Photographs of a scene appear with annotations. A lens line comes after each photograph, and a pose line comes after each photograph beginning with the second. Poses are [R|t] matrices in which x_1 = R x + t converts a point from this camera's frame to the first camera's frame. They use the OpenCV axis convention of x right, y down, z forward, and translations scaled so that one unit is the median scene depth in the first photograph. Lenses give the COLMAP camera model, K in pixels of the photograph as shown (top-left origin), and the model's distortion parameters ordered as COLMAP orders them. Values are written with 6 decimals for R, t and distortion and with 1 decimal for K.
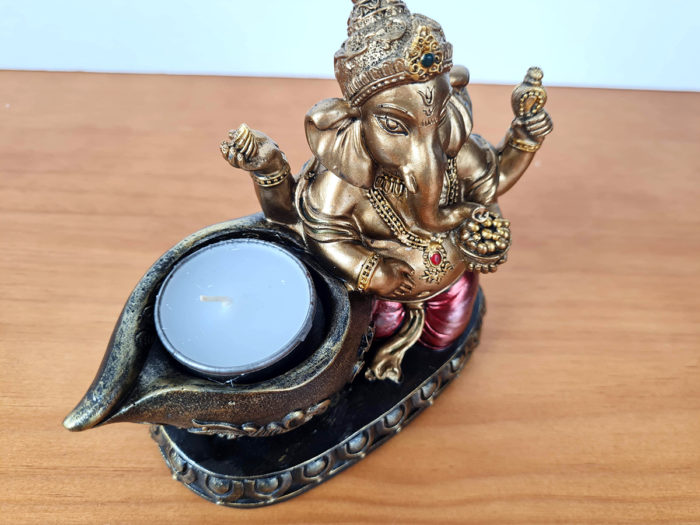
lens RADIAL K [[557.9, 0, 348.7], [0, 557.9, 259.5], [0, 0, 1]] dist [-0.003863, -0.001752]
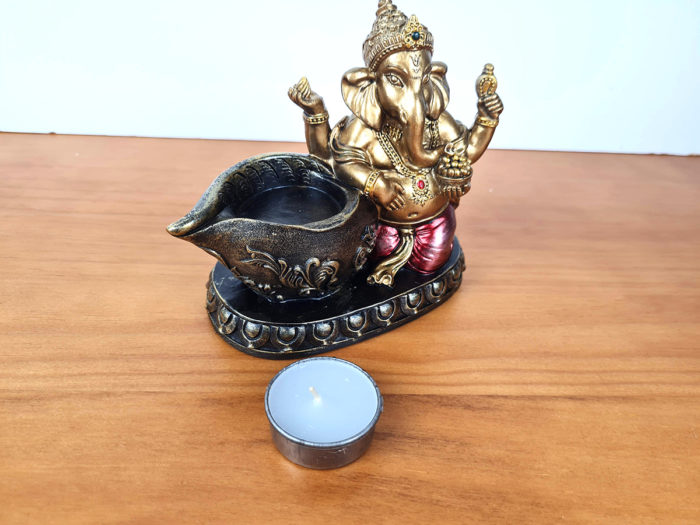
lens RADIAL K [[551.0, 0, 350.0], [0, 551.0, 262.5], [0, 0, 1]] dist [0.003843, 0.001067]
pose [[0.993768, 0.083262, -0.074115, 0.098127], [-0.099688, 0.961344, -0.256671, 0.603213], [0.049880, 0.262460, 0.963653, -0.360725]]
